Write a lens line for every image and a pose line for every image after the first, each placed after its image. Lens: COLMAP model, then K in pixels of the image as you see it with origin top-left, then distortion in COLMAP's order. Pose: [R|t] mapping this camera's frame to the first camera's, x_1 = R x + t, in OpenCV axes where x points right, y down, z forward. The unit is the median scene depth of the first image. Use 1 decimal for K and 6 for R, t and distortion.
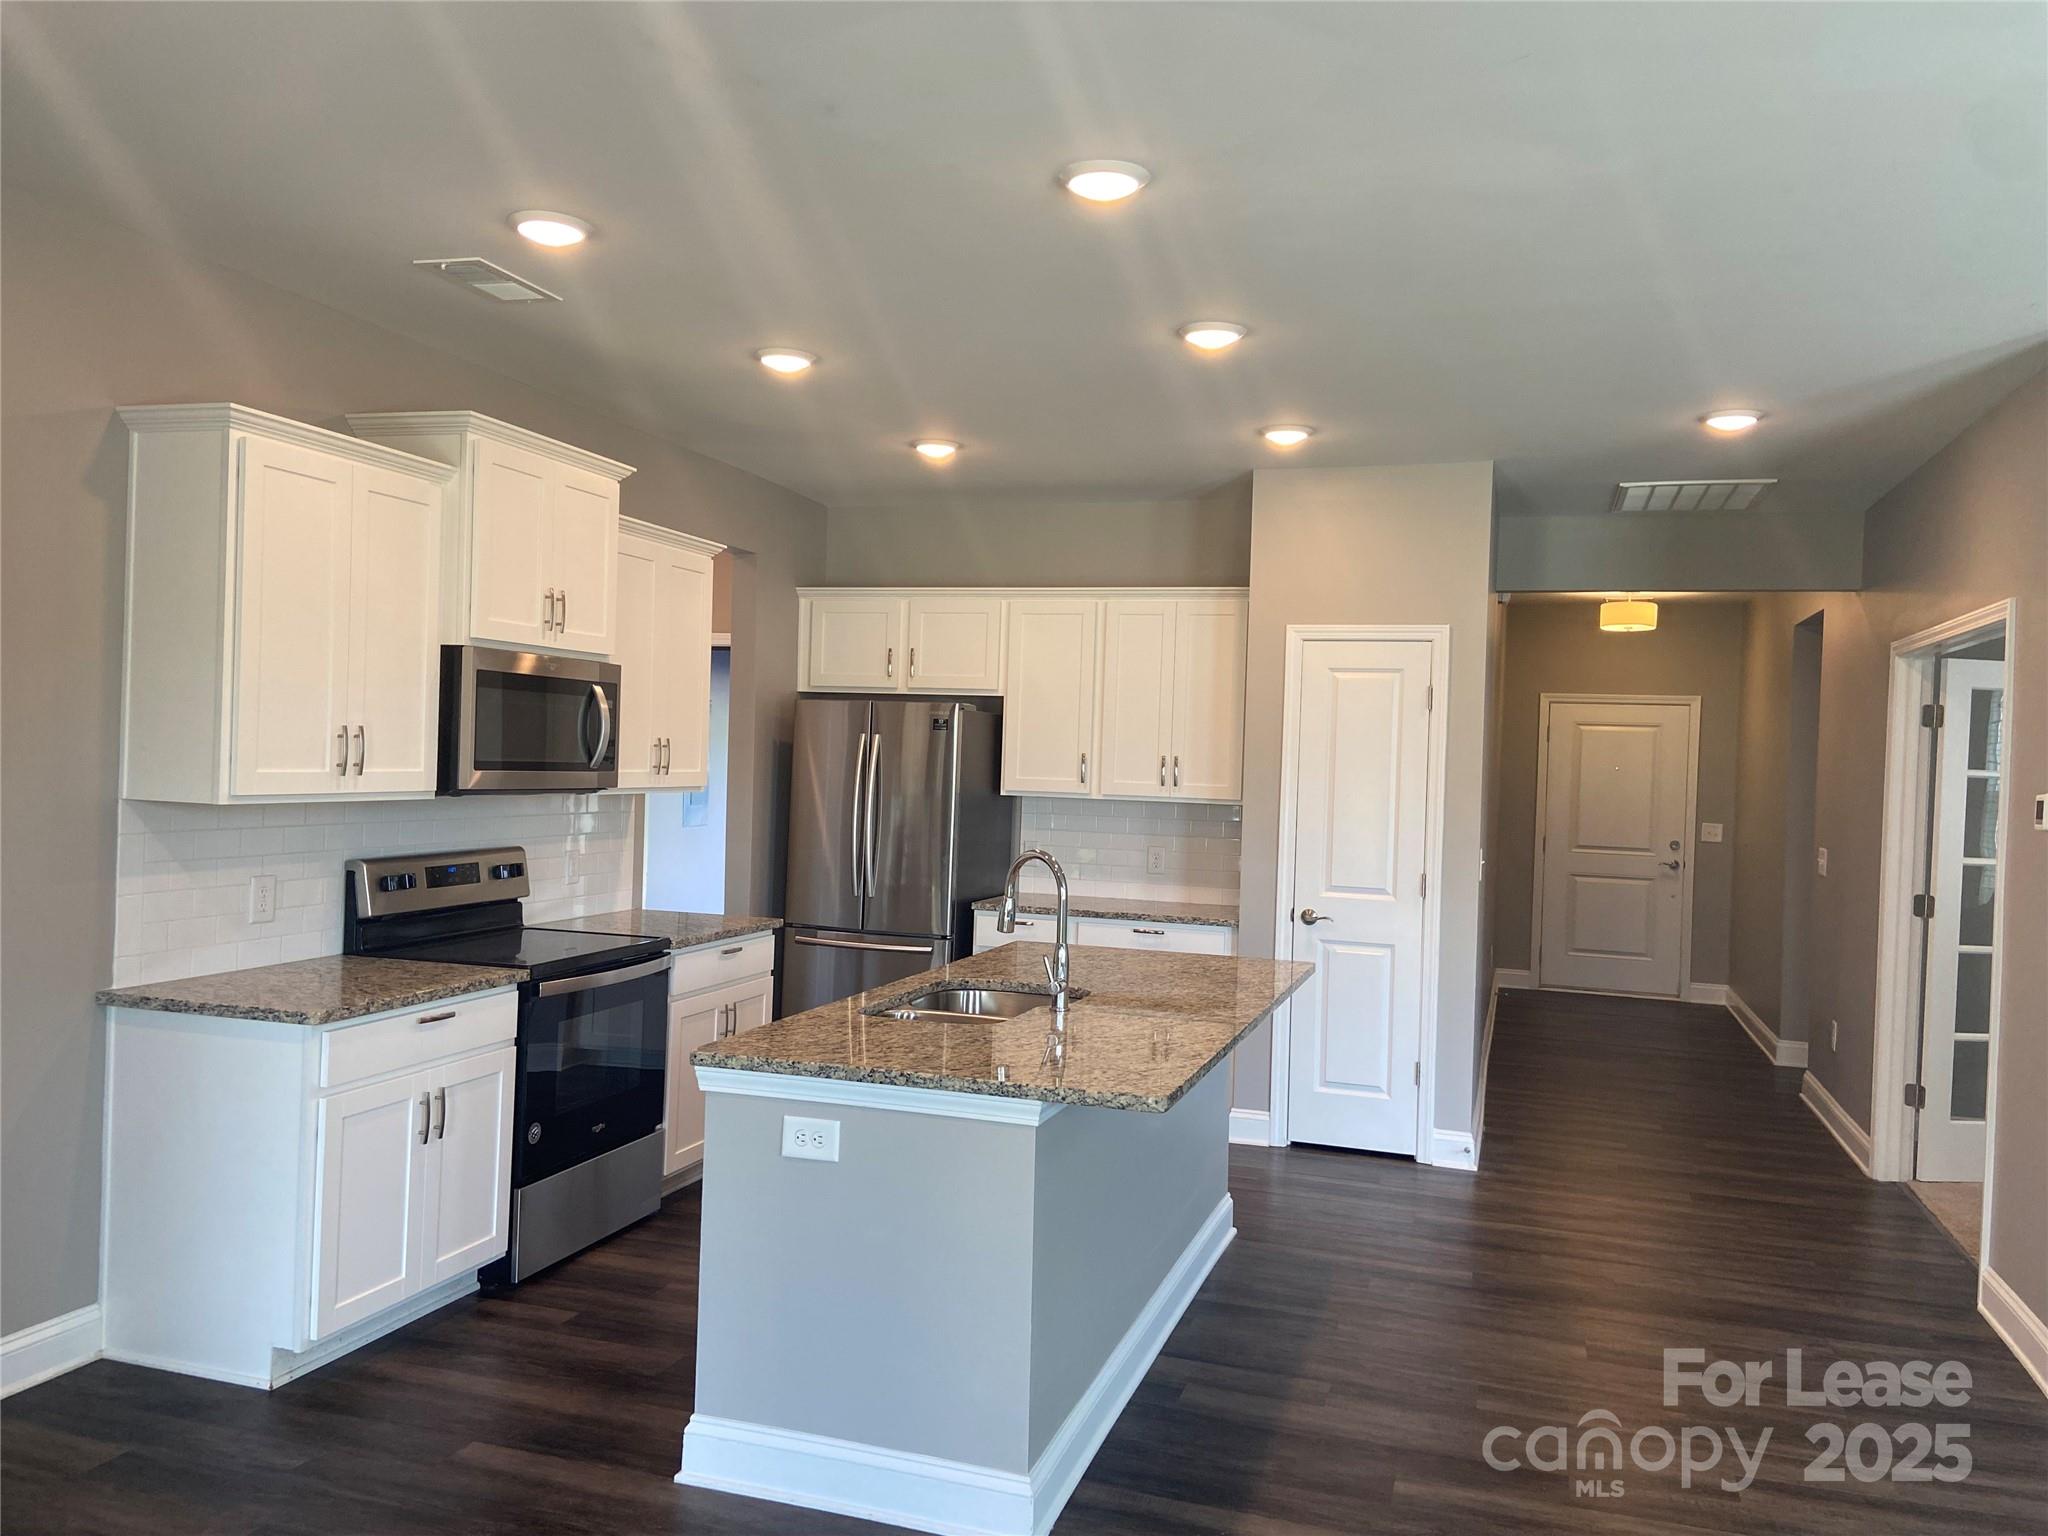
lens RADIAL K [[1529.5, 0, 1024.0], [0, 1529.5, 768.0], [0, 0, 1]] dist [0.111382, -0.127138]
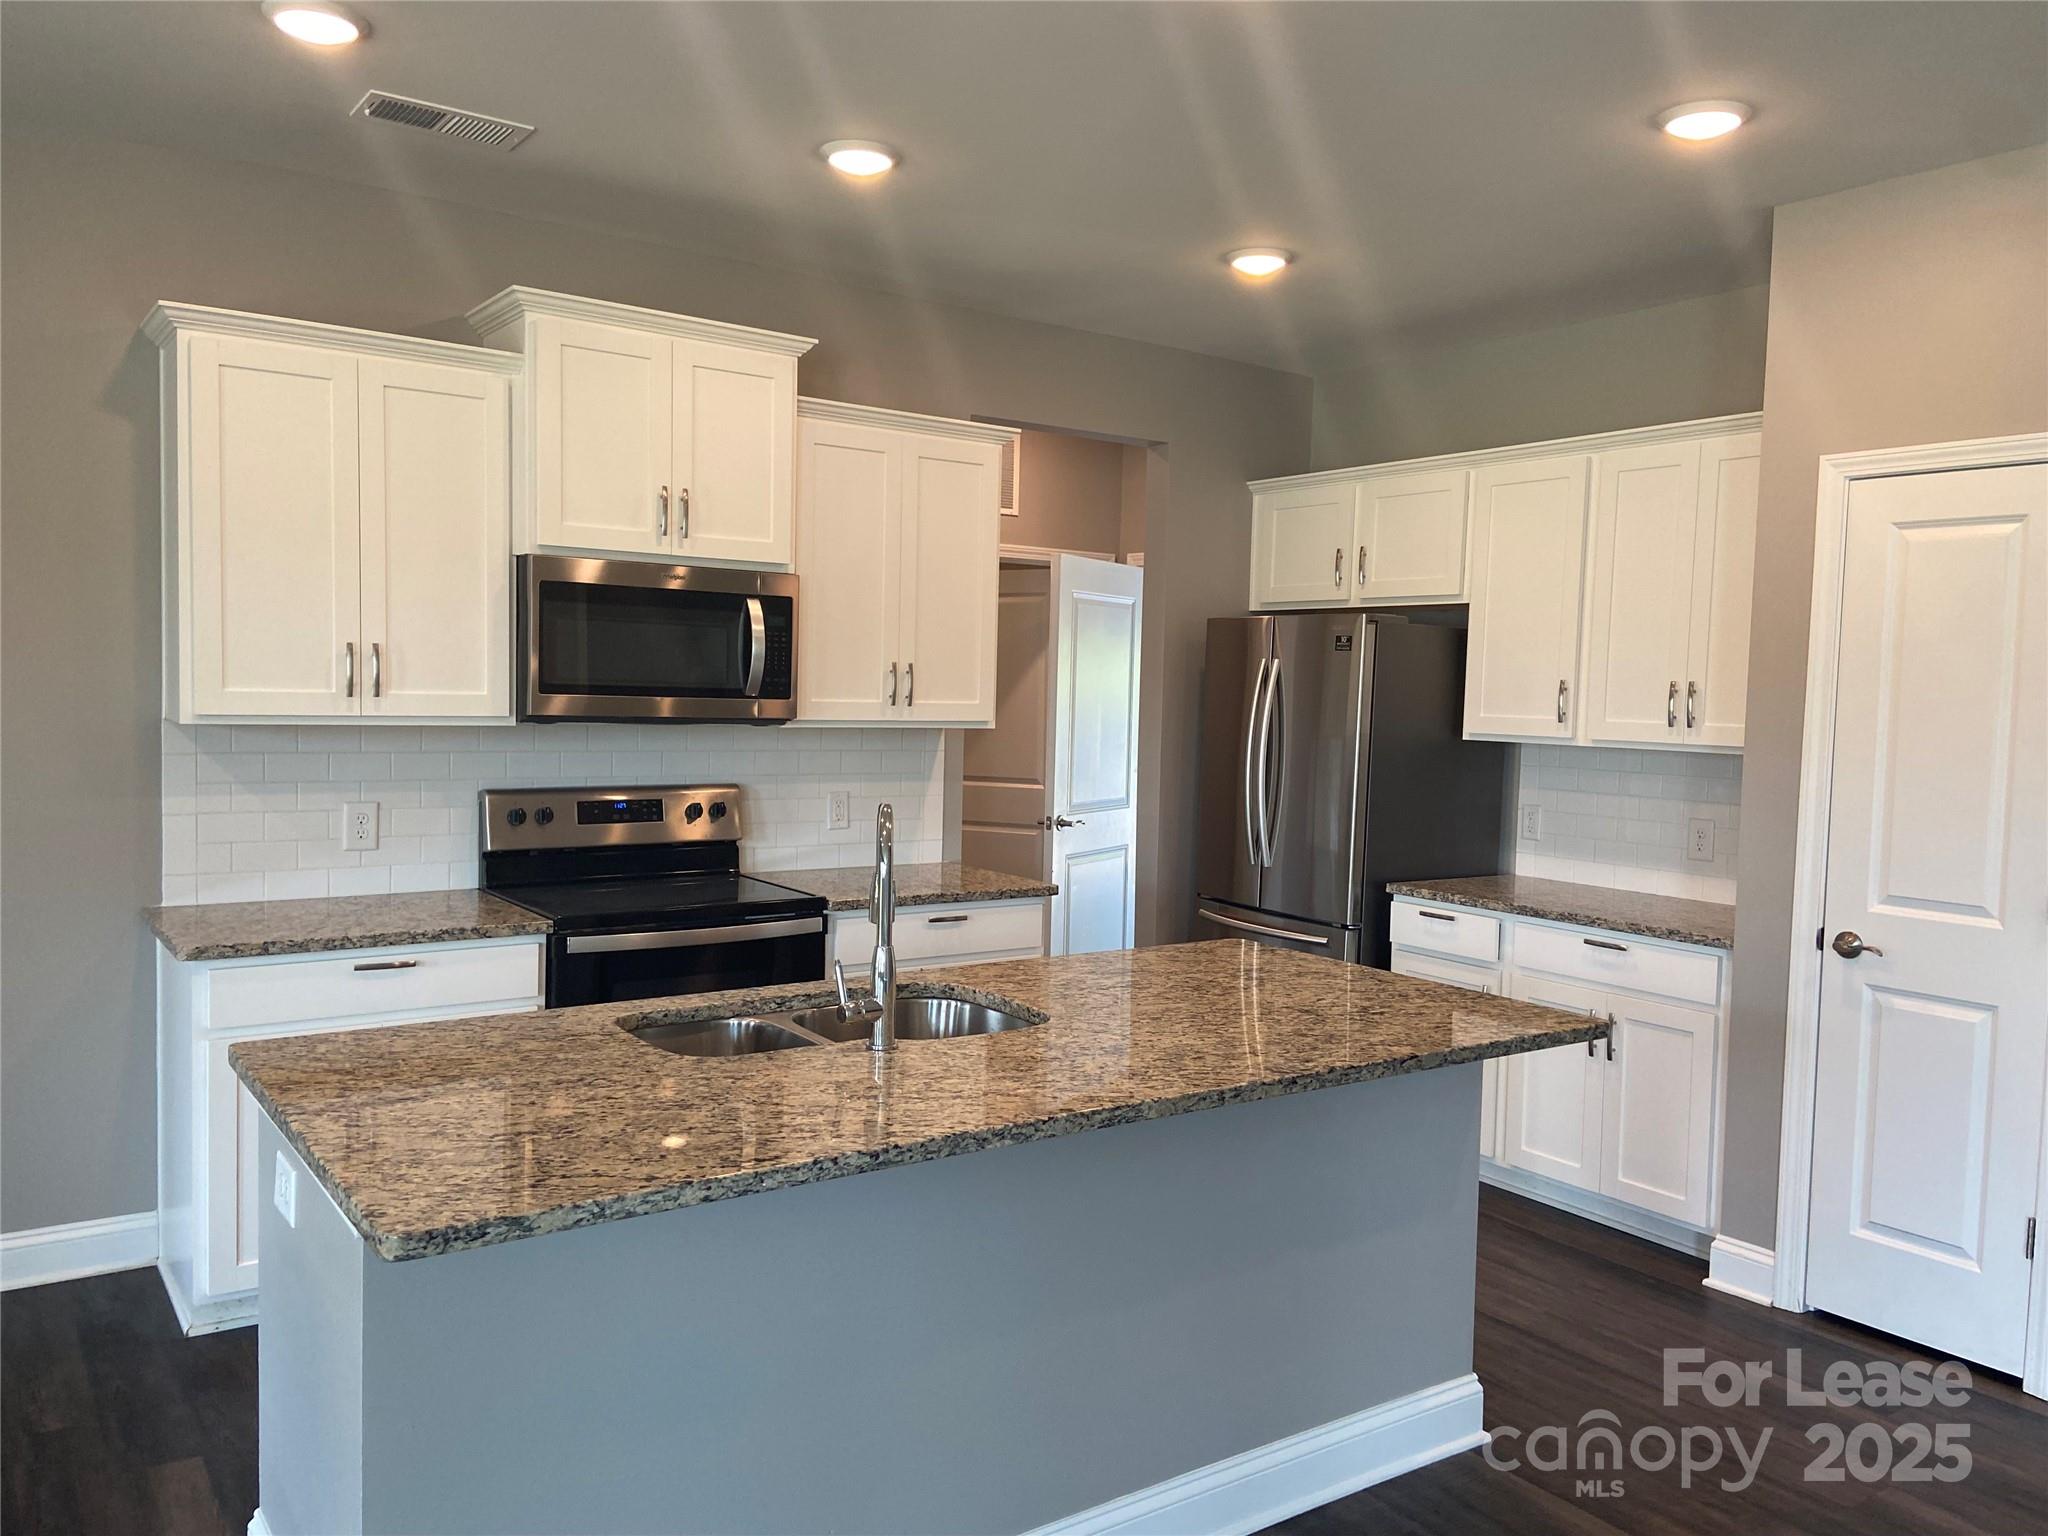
lens RADIAL K [[1529.5, 0, 1024.0], [0, 1529.5, 768.0], [0, 0, 1]] dist [0.111382, -0.127138]
pose [[0.803563, 0.021176, -0.594843, 0.340565], [-0.004820, 0.999566, 0.029073, 0.014459], [0.595200, -0.020495, 0.803316, 0.380183]]
